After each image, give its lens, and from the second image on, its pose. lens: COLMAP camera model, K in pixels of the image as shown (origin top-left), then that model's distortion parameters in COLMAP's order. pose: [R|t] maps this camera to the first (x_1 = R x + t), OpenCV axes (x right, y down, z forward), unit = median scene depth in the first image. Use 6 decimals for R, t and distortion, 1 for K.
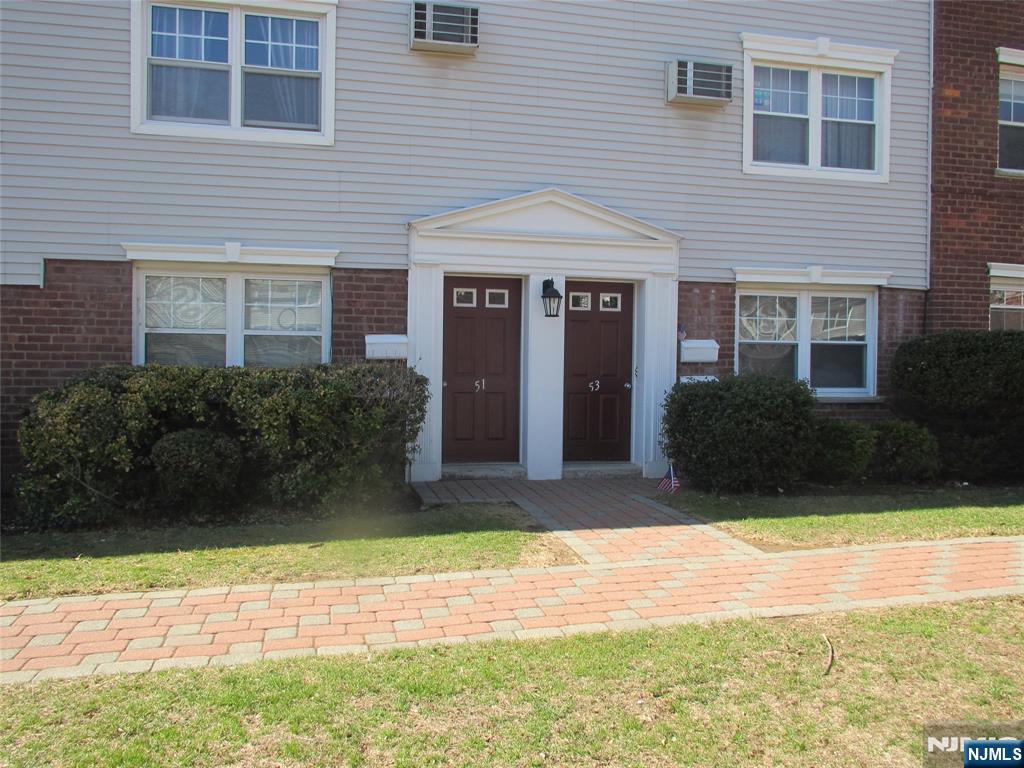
lens RADIAL K [[862.7, 0, 511.5], [0, 862.7, 378.3], [0, 0, 1]] dist [-0.016279, -0.008320]
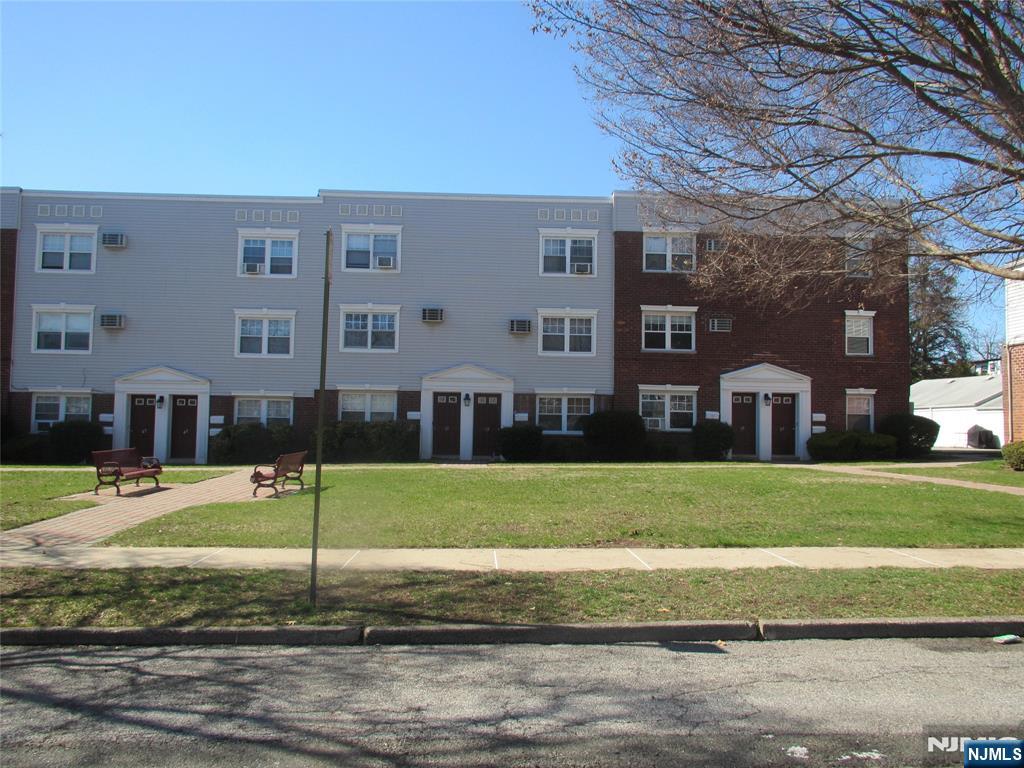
lens RADIAL K [[862.7, 0, 511.5], [0, 862.7, 385.5], [0, 0, 1]] dist [-0.016279, -0.008320]
pose [[0.979628, -0.004482, -0.200772, 0.791442], [-0.009670, 0.997538, -0.069453, 0.065437], [0.200589, 0.069979, 0.977173, -1.905313]]
